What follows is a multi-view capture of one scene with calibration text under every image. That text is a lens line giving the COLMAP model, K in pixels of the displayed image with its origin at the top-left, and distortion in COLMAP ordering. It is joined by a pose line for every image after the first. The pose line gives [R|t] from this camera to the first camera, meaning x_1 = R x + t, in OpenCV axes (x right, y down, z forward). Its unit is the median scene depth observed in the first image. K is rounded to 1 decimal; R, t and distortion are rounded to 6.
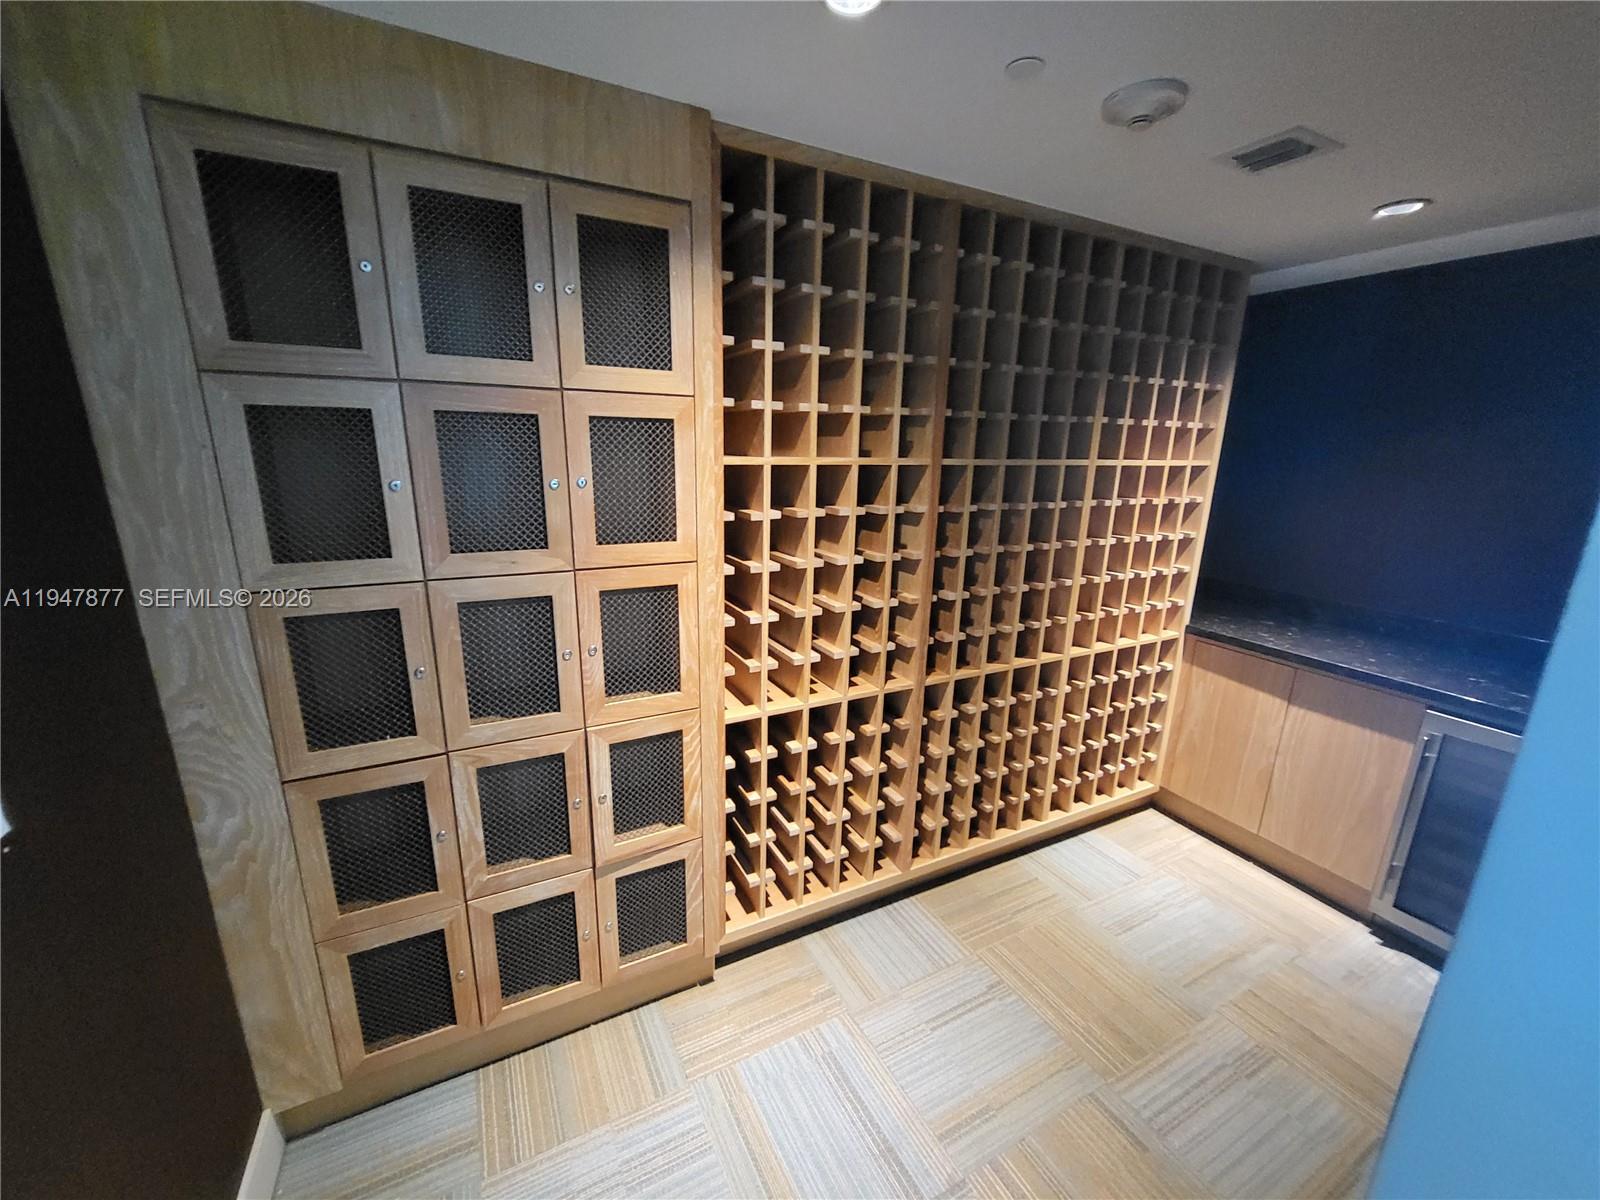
lens RADIAL K [[633.6, 0, 793.5], [0, 633.6, 606.0], [0, 0, 1]] dist [0.005524, -0.000646]
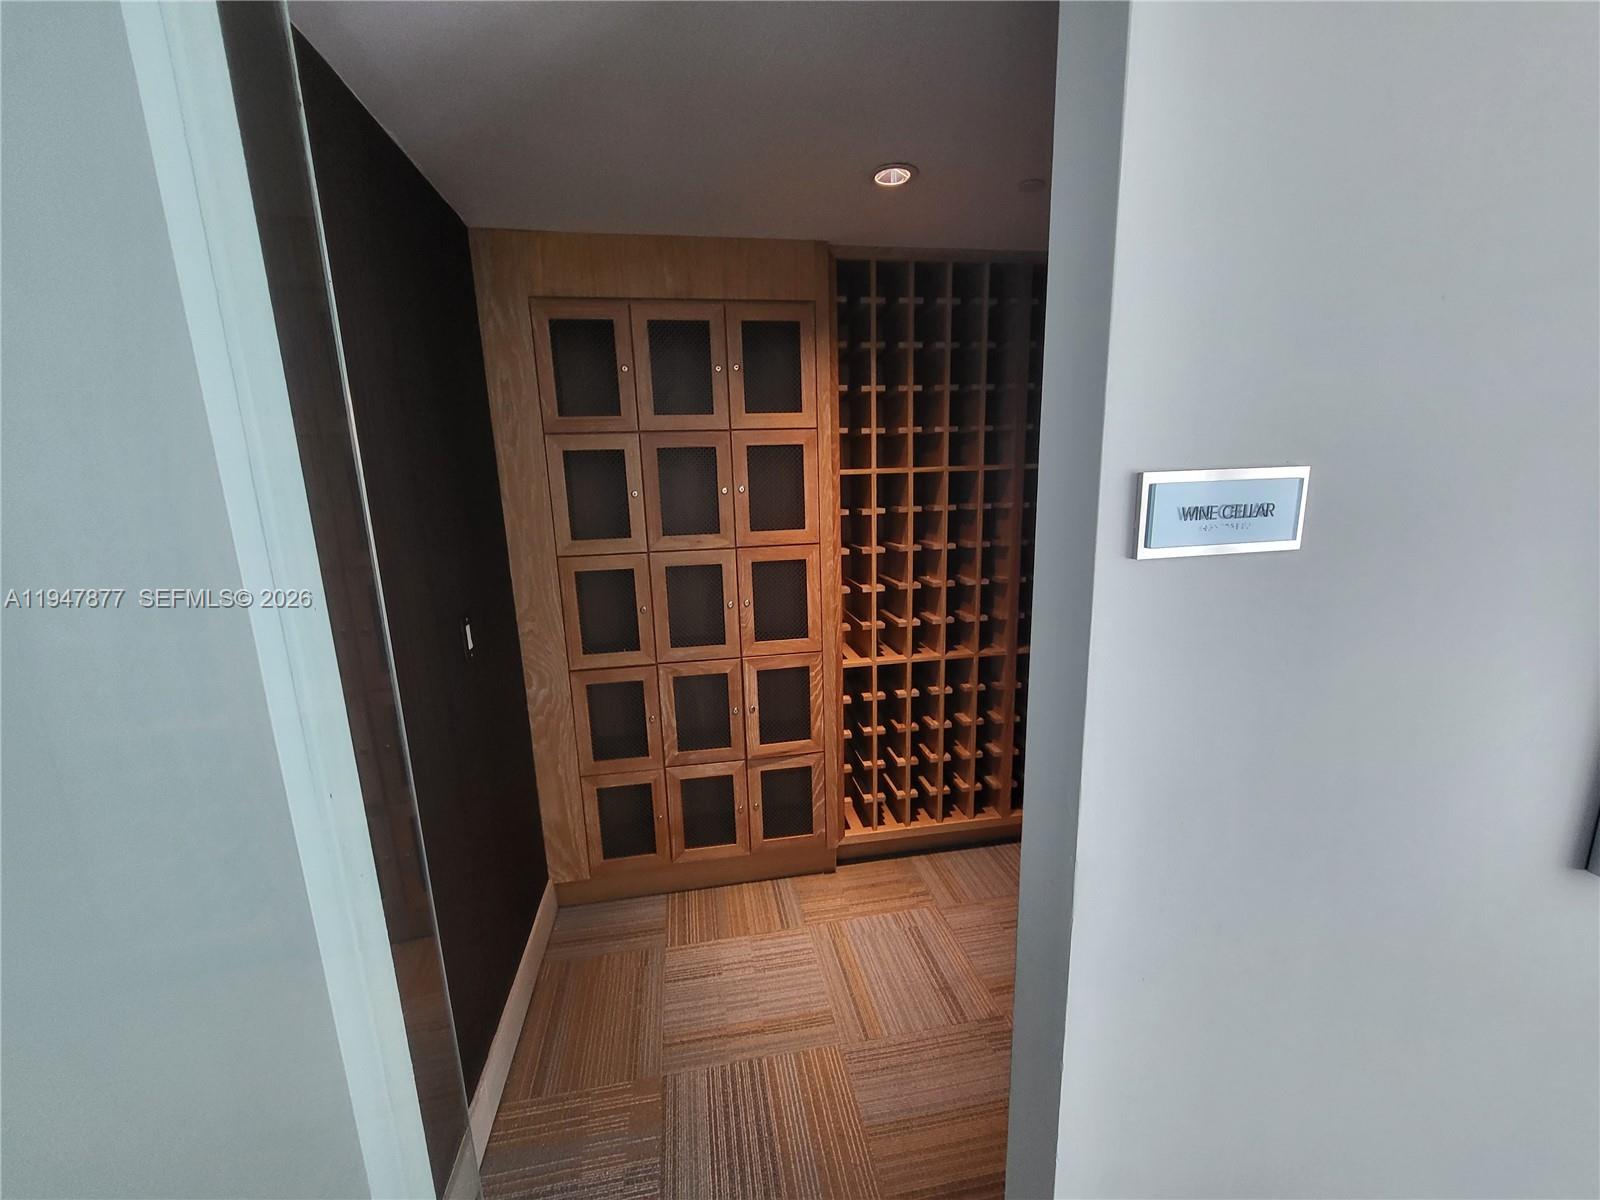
lens RADIAL K [[633.6, 0, 797.6], [0, 633.6, 600.1], [0, 0, 1]] dist [0.005524, -0.000646]
pose [[0.954521, 0.010259, -0.297966, 0.231189], [-0.026313, 0.998407, -0.049917, 0.131899], [0.296980, 0.055487, 0.953270, -0.364876]]
